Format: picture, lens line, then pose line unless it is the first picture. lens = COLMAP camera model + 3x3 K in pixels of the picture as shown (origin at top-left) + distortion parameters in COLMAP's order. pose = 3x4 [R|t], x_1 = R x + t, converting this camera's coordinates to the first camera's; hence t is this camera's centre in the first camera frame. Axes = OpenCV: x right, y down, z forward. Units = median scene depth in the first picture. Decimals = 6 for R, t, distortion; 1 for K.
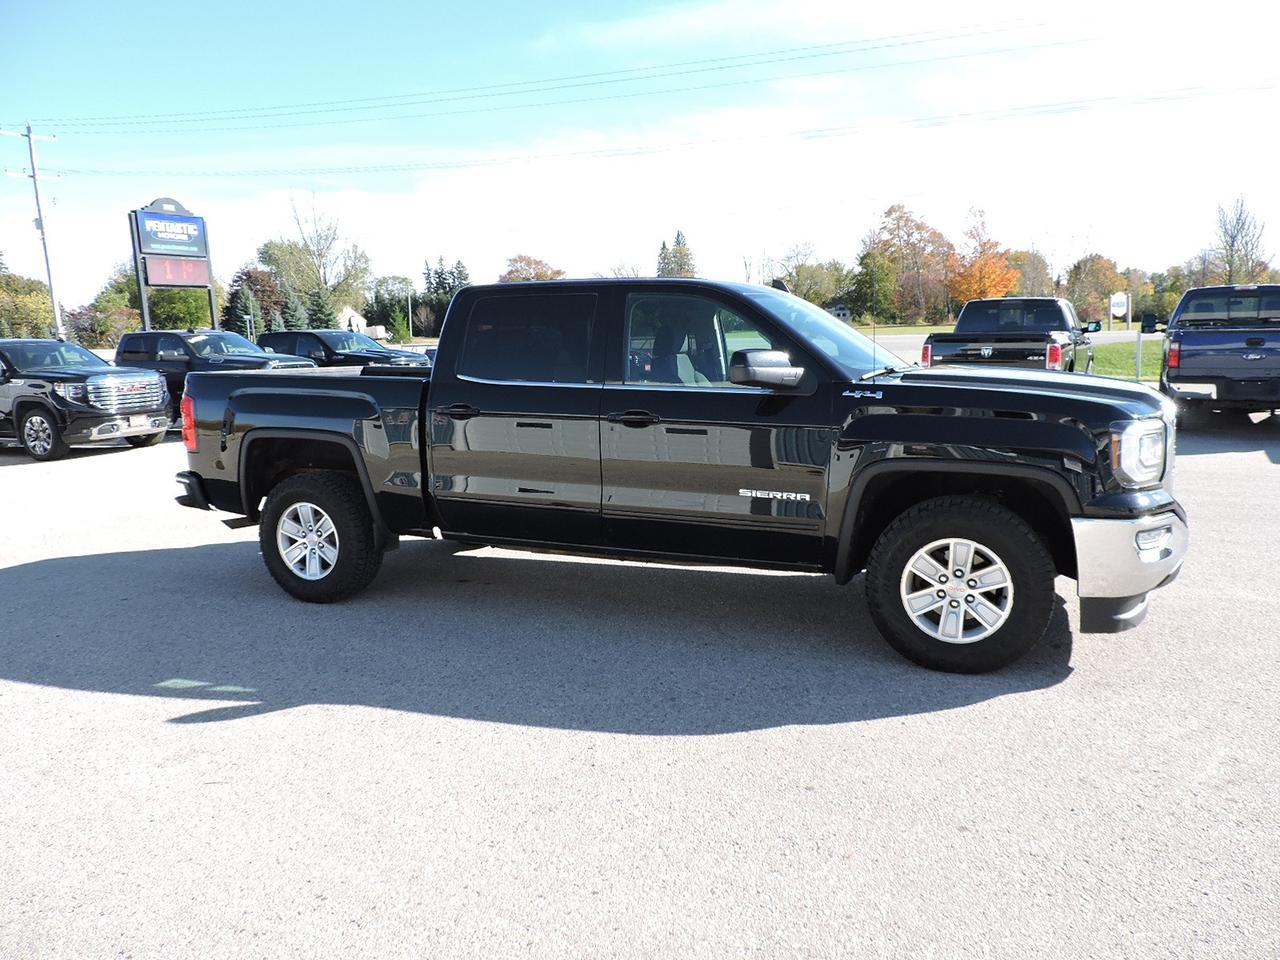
lens RADIAL K [[885.2, 0, 640.0], [0, 885.2, 480.0], [0, 0, 1]] dist [-0.006377, 0.000706]
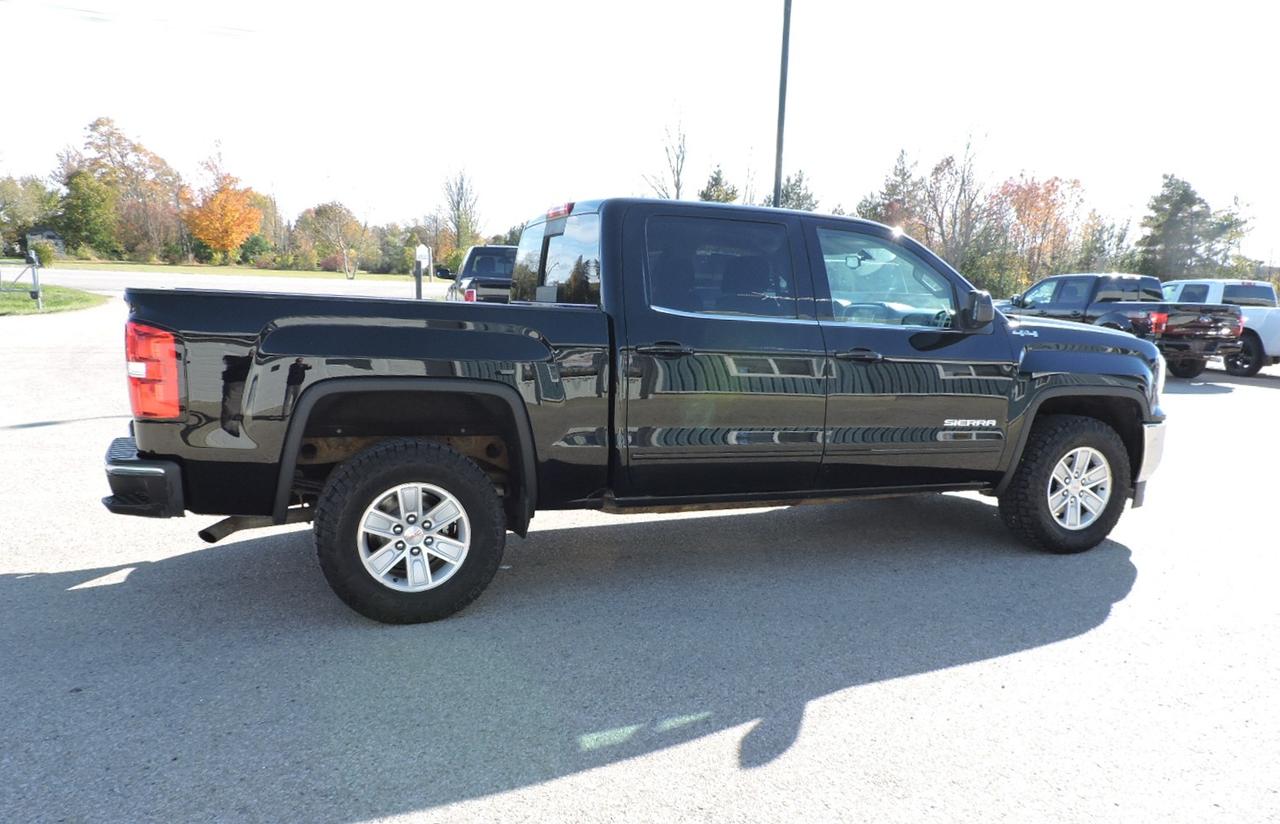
lens RADIAL K [[942.4, 0, 639.5], [0, 942.4, 470.2], [0, 0, 1]] dist [-0.003357, -0.003624]
pose [[0.714659, -0.089024, 0.693785, -0.985797], [0.063054, 0.996029, 0.062856, -0.025531], [-0.696625, -0.001175, 0.717434, 0.438732]]
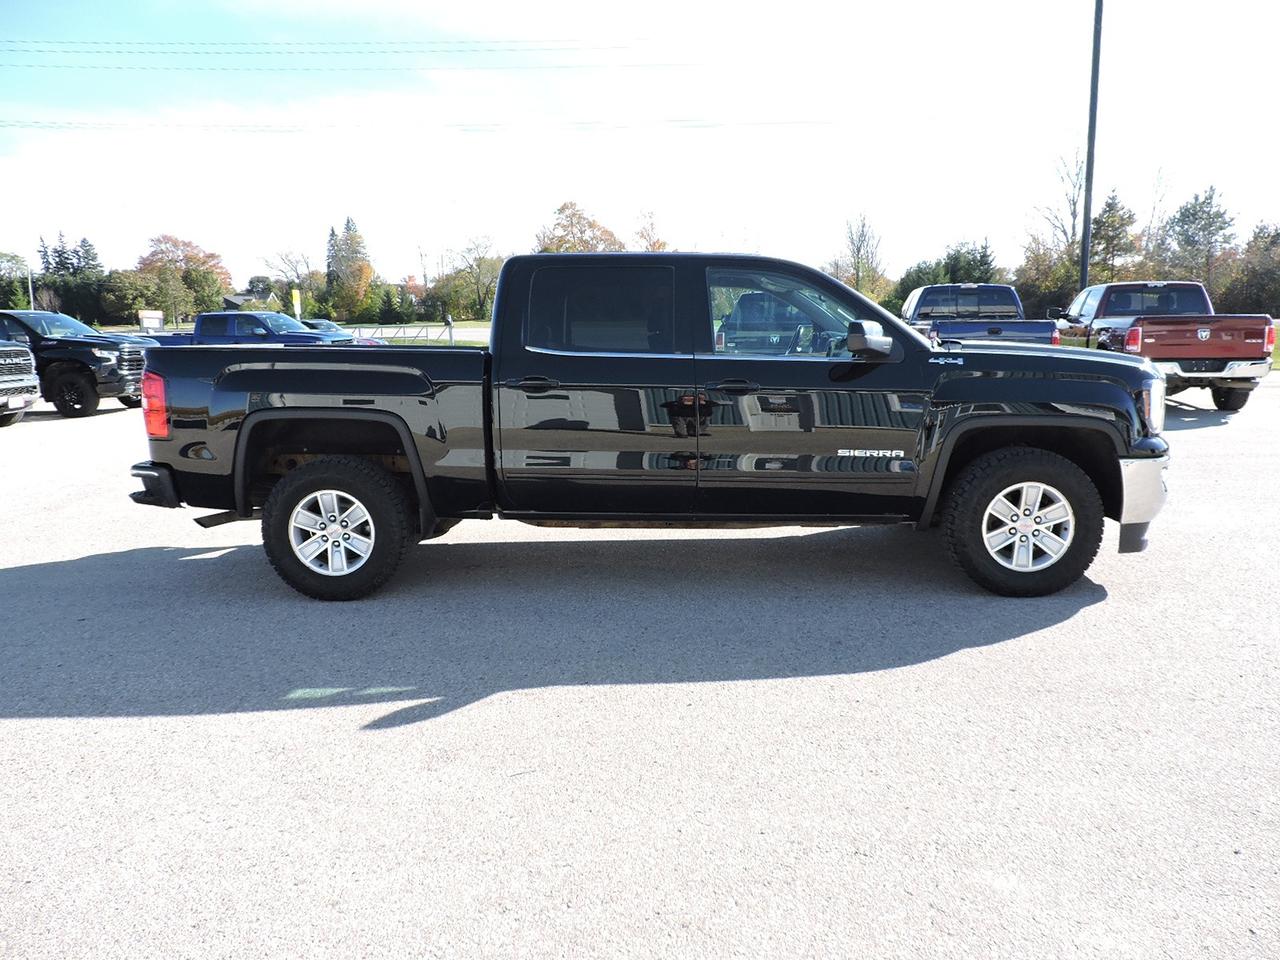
lens RADIAL K [[885.2, 0, 640.0], [0, 885.2, 480.0], [0, 0, 1]] dist [-0.006377, 0.000706]
pose [[0.939296, -0.047555, 0.339795, -0.497094], [0.044790, 0.998869, 0.015981, 0.019630], [-0.340171, 0.000208, 0.940364, 0.063304]]
